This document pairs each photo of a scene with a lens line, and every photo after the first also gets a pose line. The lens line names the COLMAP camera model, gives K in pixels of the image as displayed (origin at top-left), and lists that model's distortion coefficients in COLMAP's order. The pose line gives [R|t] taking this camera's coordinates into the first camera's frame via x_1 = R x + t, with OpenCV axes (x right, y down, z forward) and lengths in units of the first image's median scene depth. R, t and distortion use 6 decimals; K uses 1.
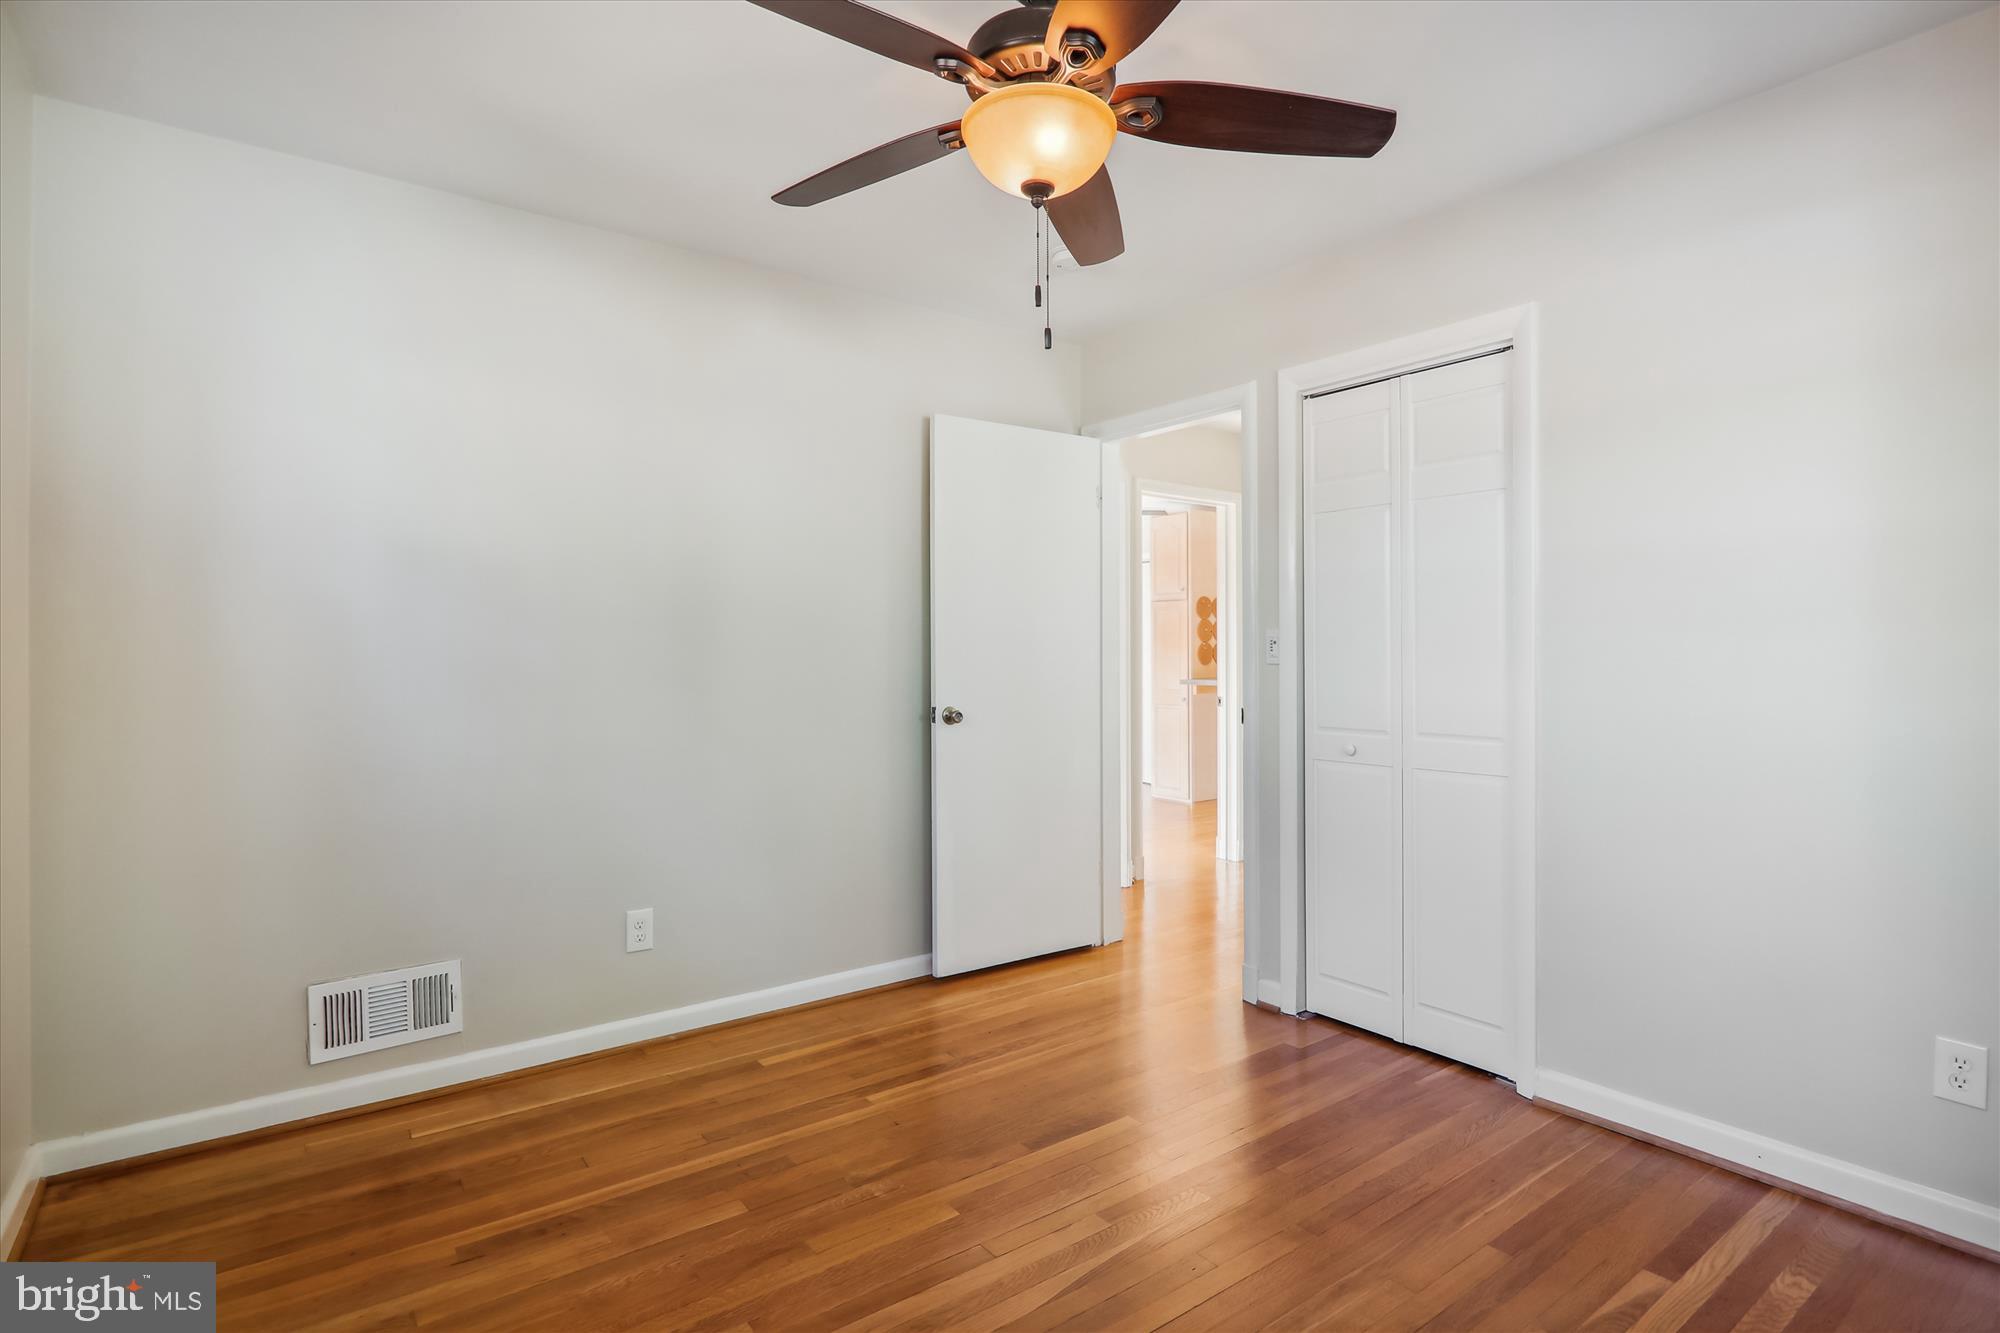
lens RADIAL K [[1048.2, 0, 996.6], [0, 1048.2, 648.6], [0, 0, 1]] dist [0.002165, 0.000158]
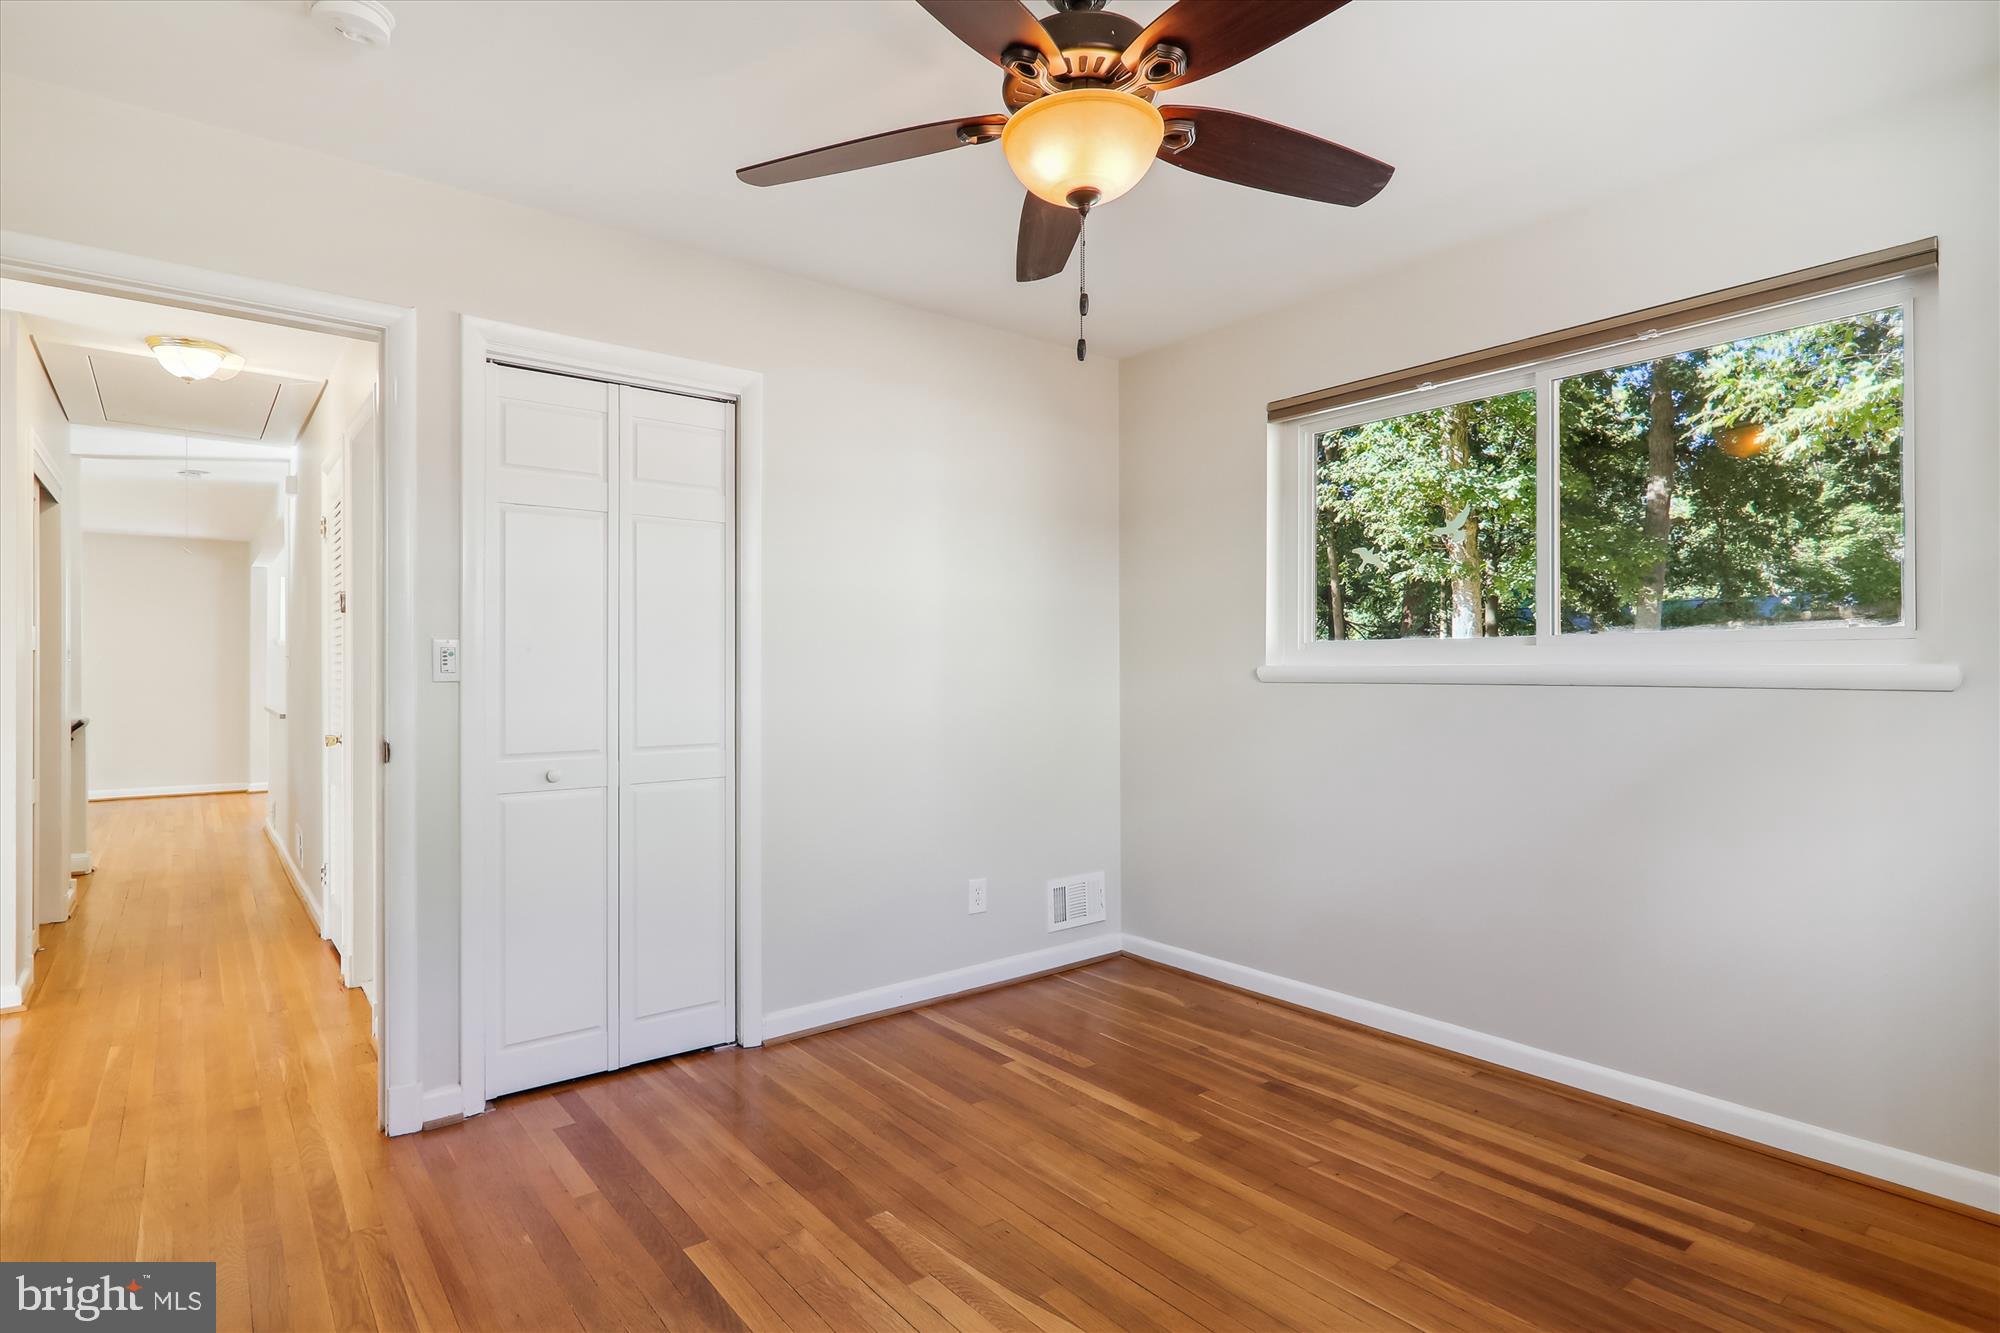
lens RADIAL K [[1003.3, 0, 1013.4], [0, 1003.3, 661.7], [0, 0, 1]] dist [-0.014421, 0.000545]
pose [[-0.031157, 0.004322, 0.999505, -0.704893], [0.001362, 0.999990, -0.004282, 0.005185], [-0.999514, 0.001227, -0.031163, 0.851290]]
